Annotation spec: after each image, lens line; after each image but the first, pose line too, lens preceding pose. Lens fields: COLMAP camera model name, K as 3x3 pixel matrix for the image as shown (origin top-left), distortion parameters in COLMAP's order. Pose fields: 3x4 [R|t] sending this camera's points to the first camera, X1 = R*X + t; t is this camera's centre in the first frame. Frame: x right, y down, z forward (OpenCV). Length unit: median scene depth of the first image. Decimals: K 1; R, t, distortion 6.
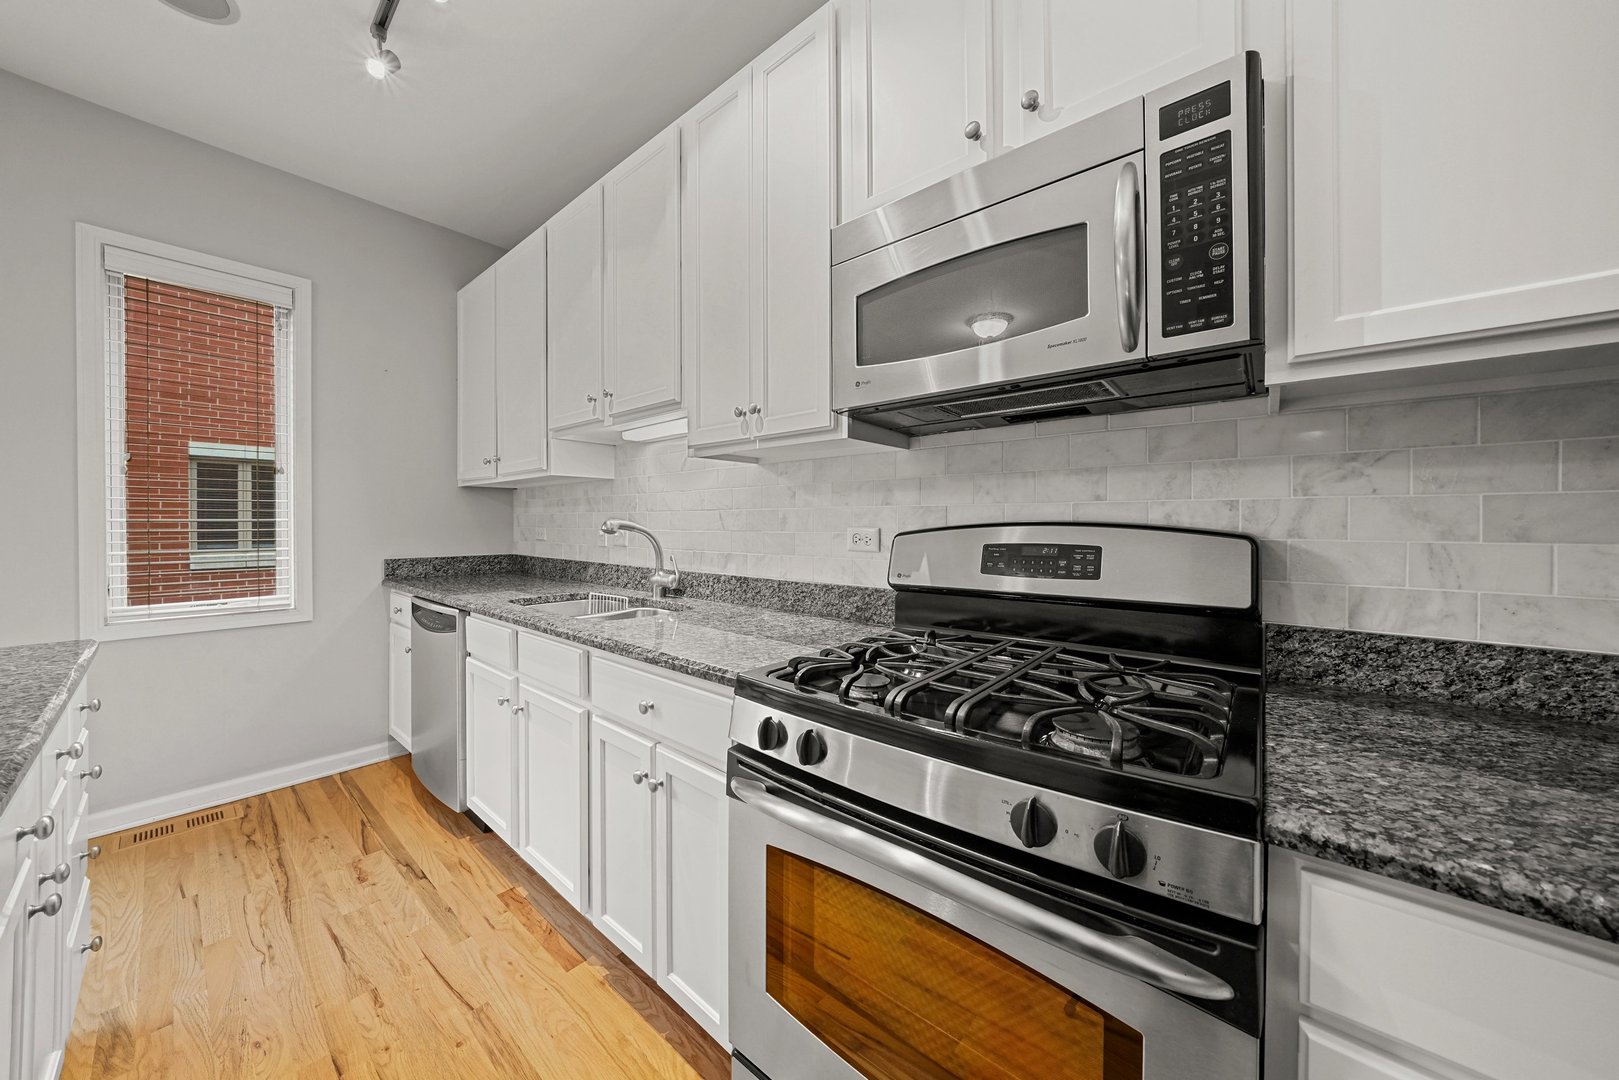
lens RADIAL K [[553.6, 0, 785.6], [0, 553.6, 525.8], [0, 0, 1]] dist [-0.011029, 0.000153]
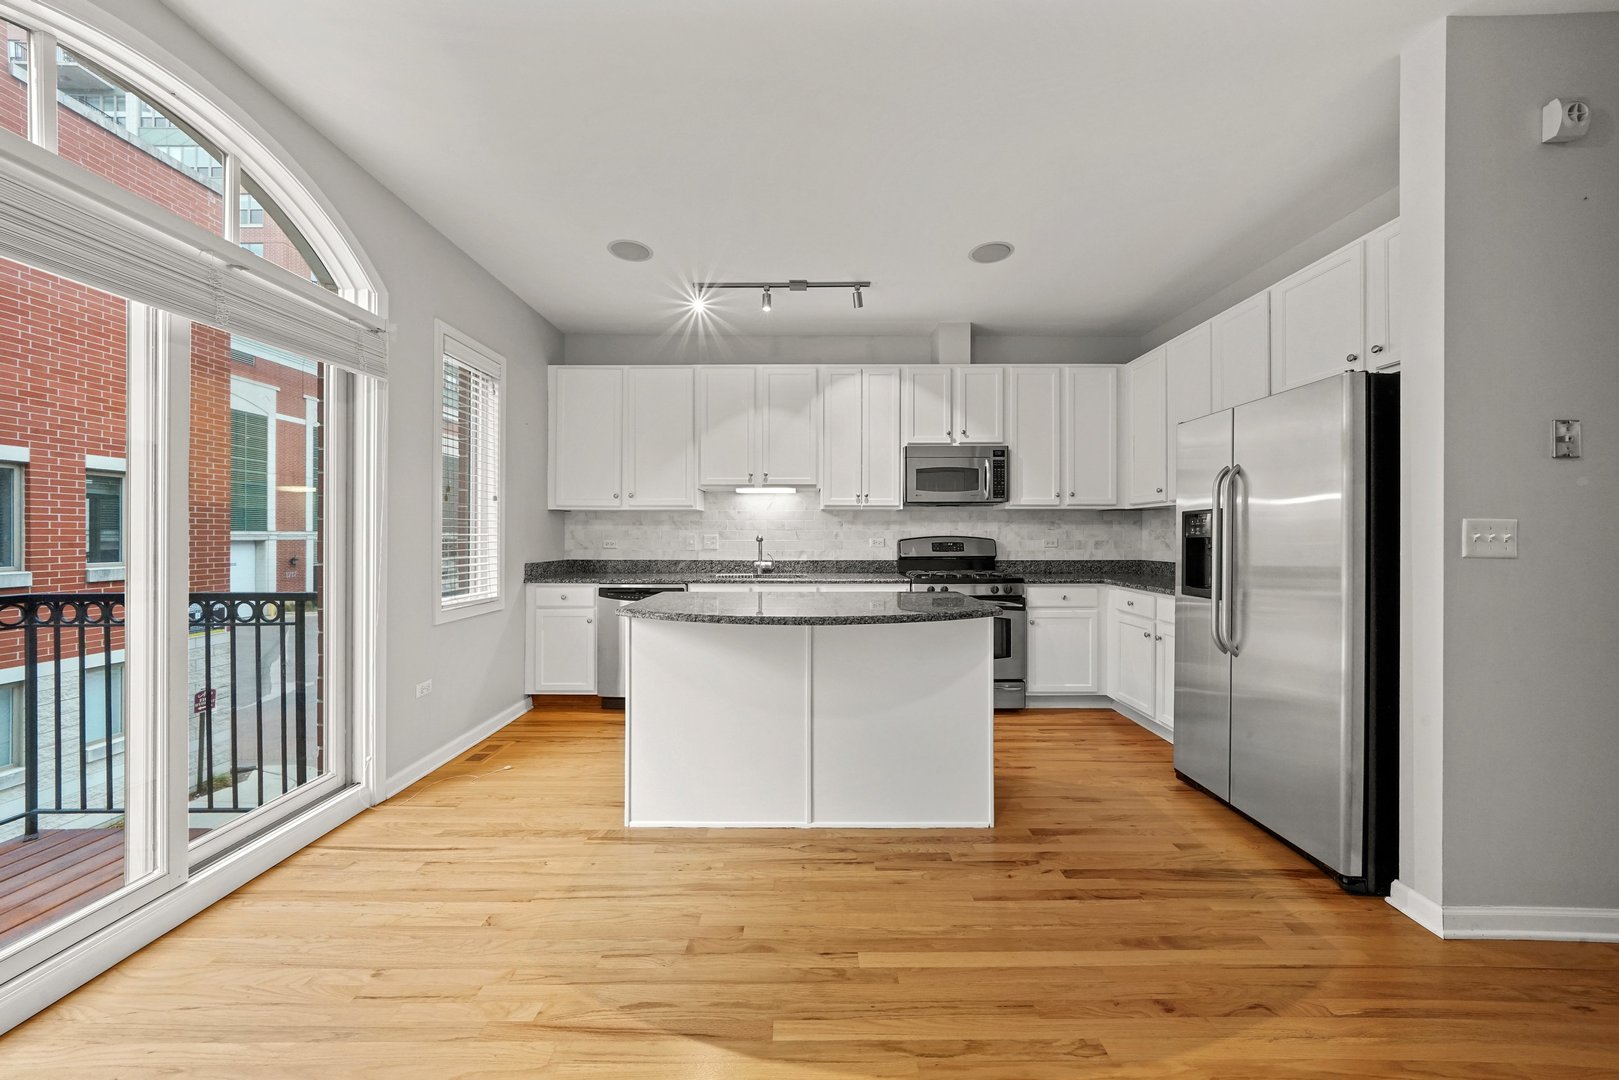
lens RADIAL K [[563.2, 0, 802.9], [0, 563.2, 533.9], [0, 0, 1]] dist [-0.004845, 0.000281]
pose [[0.765747, 0.002787, 0.643136, -1.587569], [0.003379, 0.999959, -0.008358, 0.003912], [-0.643134, 0.008573, 0.765706, -0.717957]]
